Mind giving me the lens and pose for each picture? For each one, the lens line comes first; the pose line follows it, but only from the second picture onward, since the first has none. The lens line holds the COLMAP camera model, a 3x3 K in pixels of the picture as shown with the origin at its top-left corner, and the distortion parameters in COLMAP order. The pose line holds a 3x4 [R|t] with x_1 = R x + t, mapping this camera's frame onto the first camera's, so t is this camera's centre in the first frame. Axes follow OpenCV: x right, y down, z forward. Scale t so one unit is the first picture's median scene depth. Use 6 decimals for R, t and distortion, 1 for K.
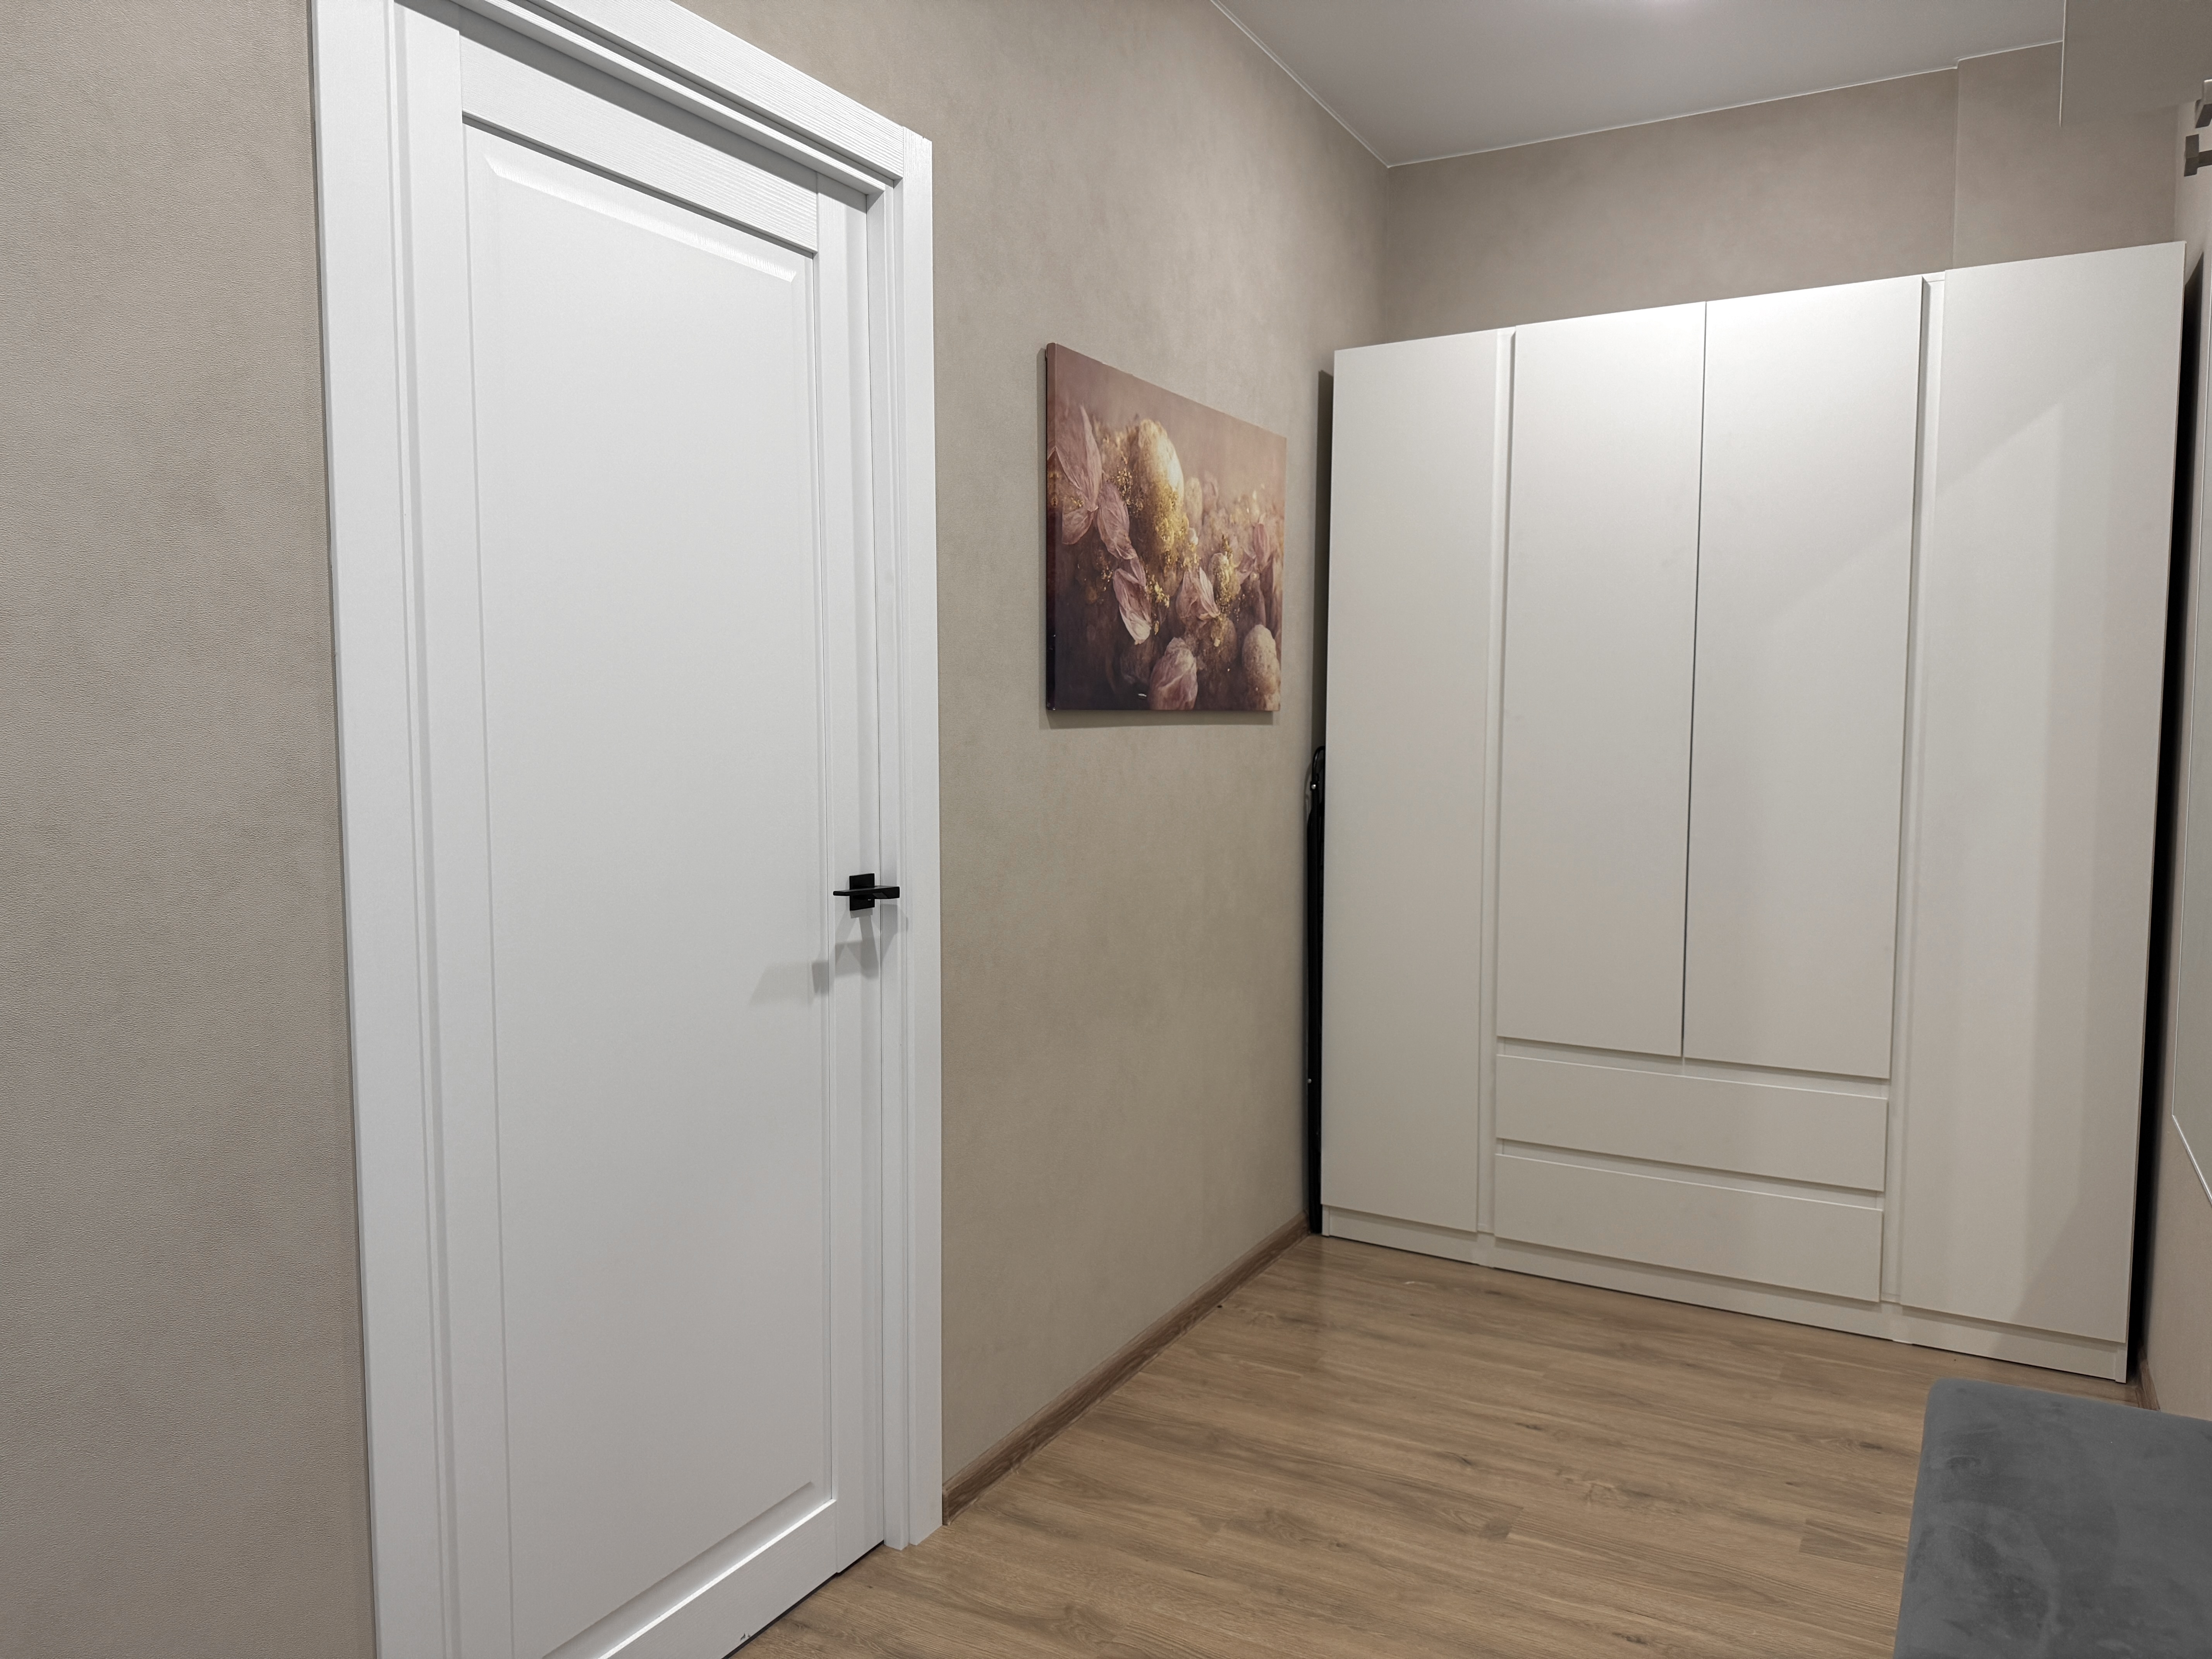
lens RADIAL K [[1620.5, 0, 1106.0], [0, 1620.5, 829.5], [0, 0, 1]] dist [0.005636, 0.009648]
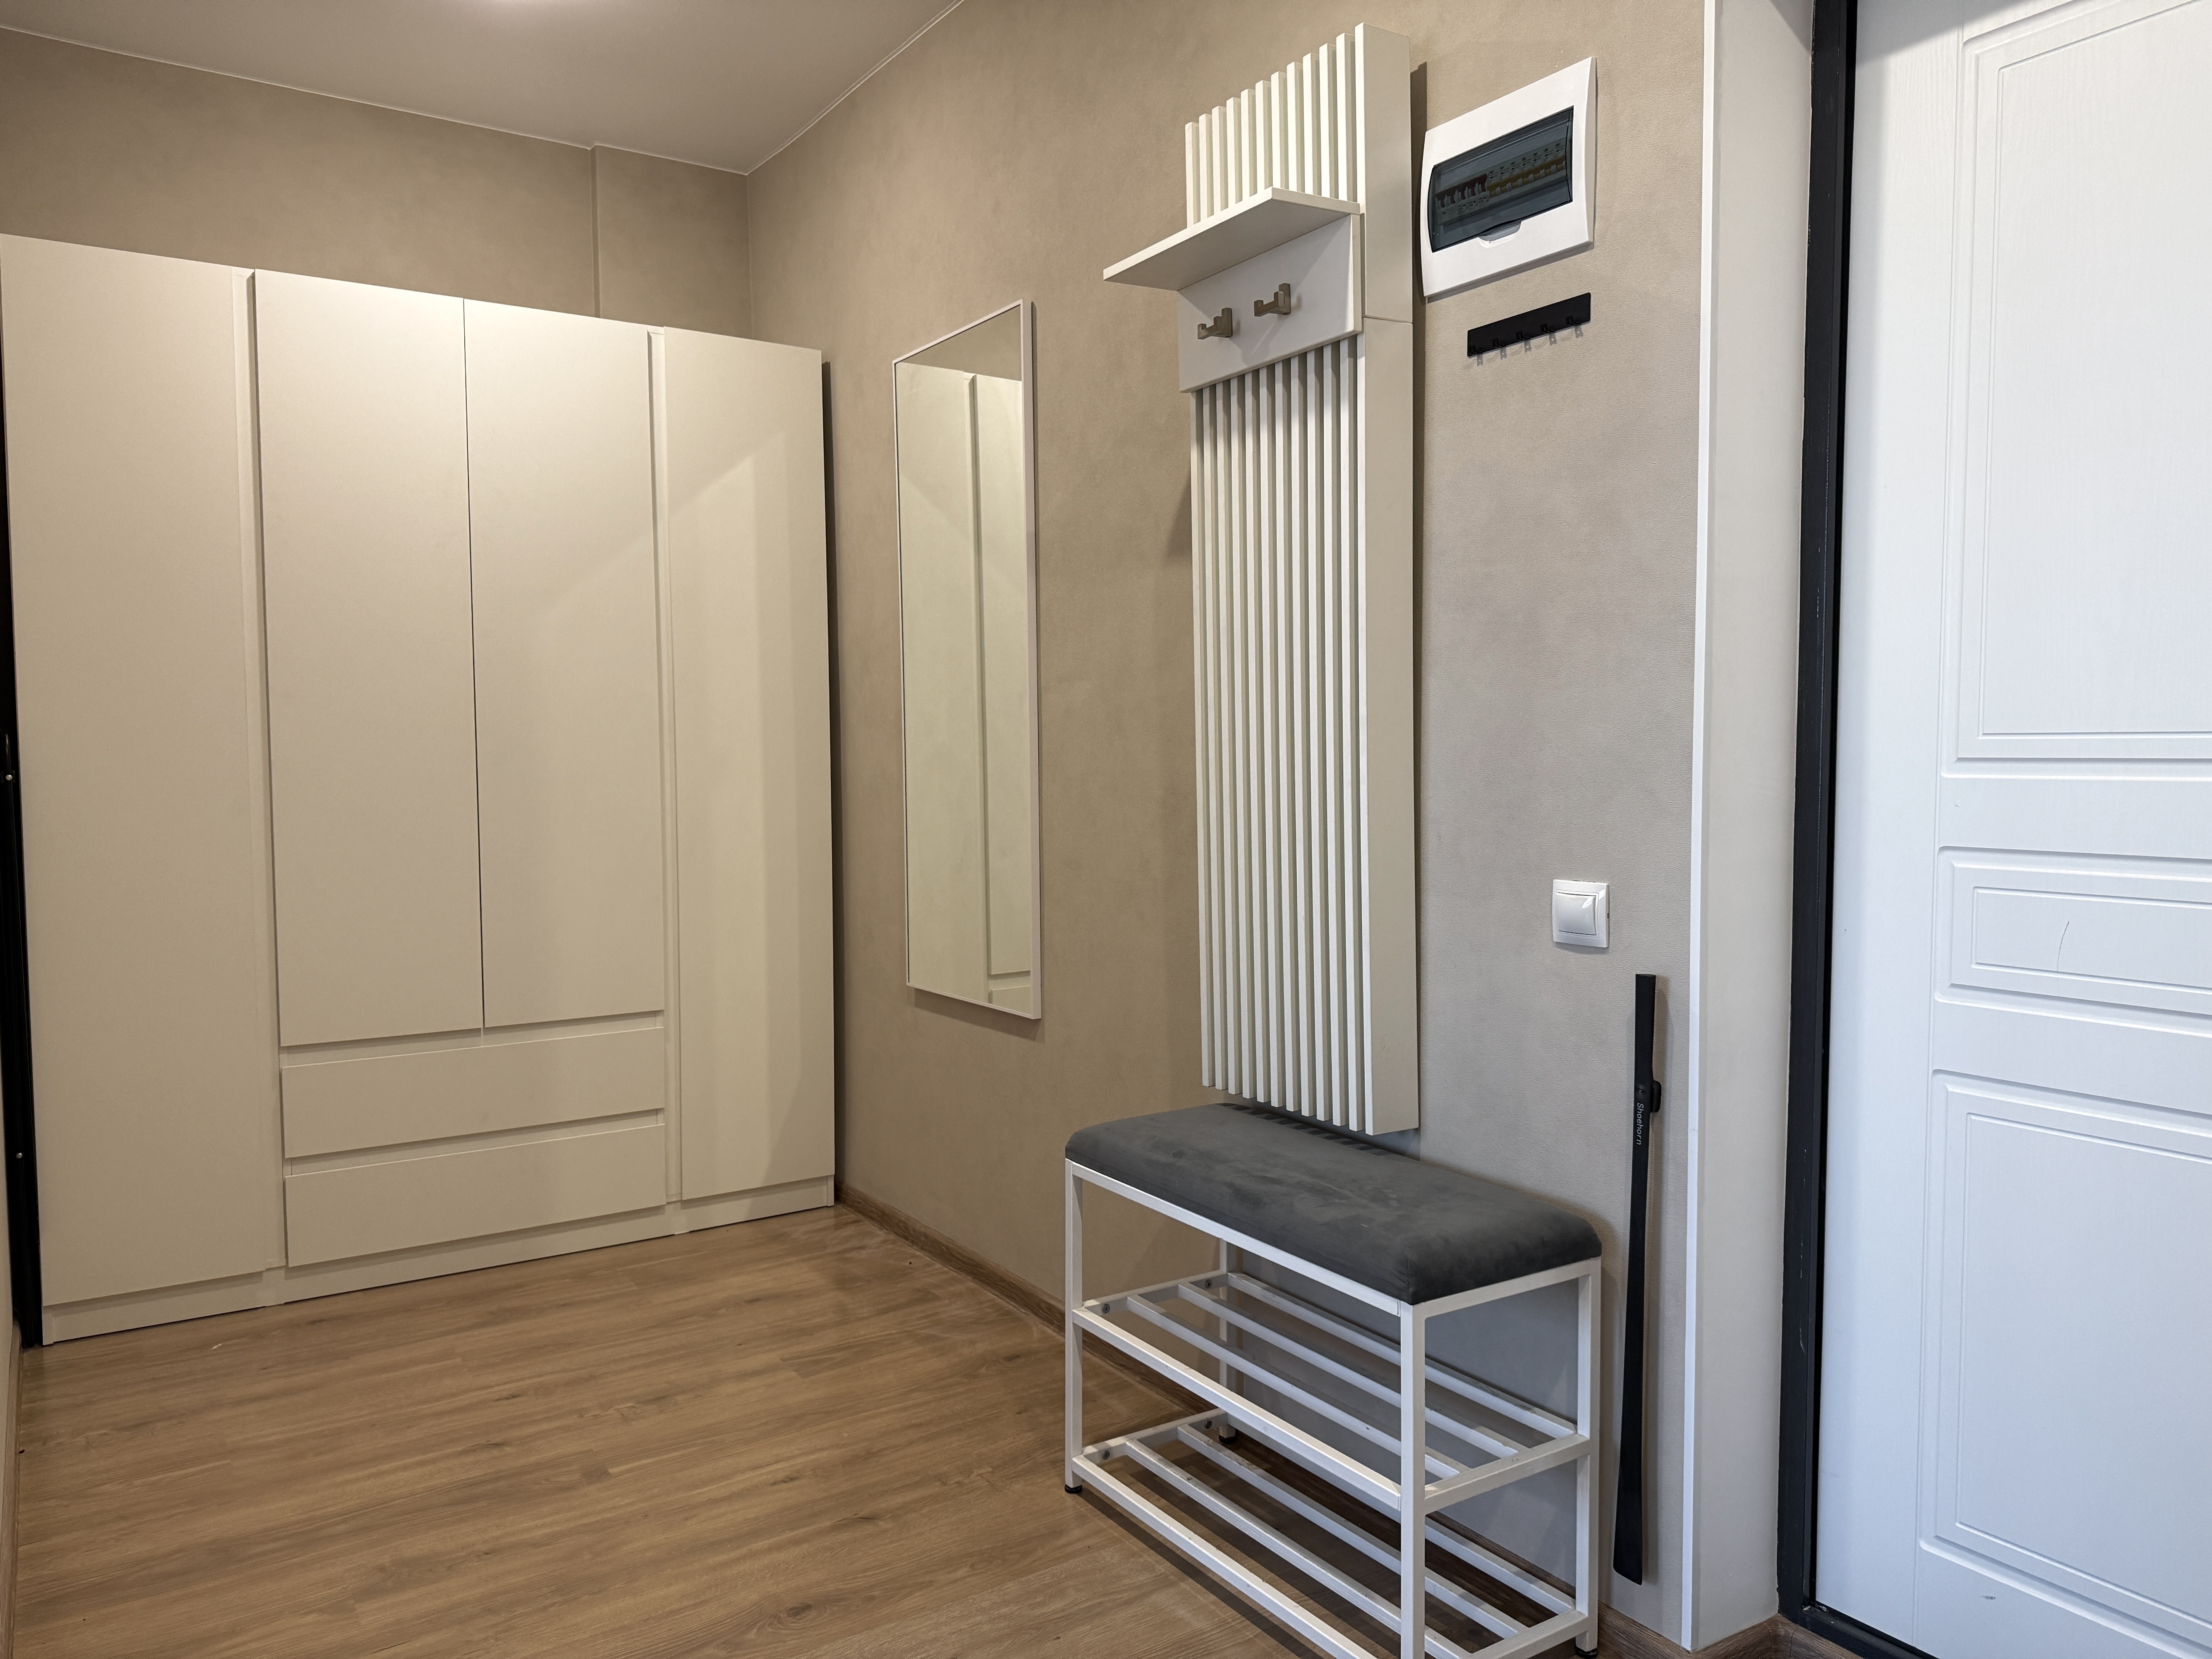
lens RADIAL K [[1620.5, 0, 1106.0], [0, 1620.5, 829.5], [0, 0, 1]] dist [0.005636, 0.009648]
pose [[0.448409, -0.052730, 0.892272, -0.436335], [0.081617, 0.996504, 0.017873, 0.033325], [-0.890094, 0.064810, 0.451145, 0.201975]]
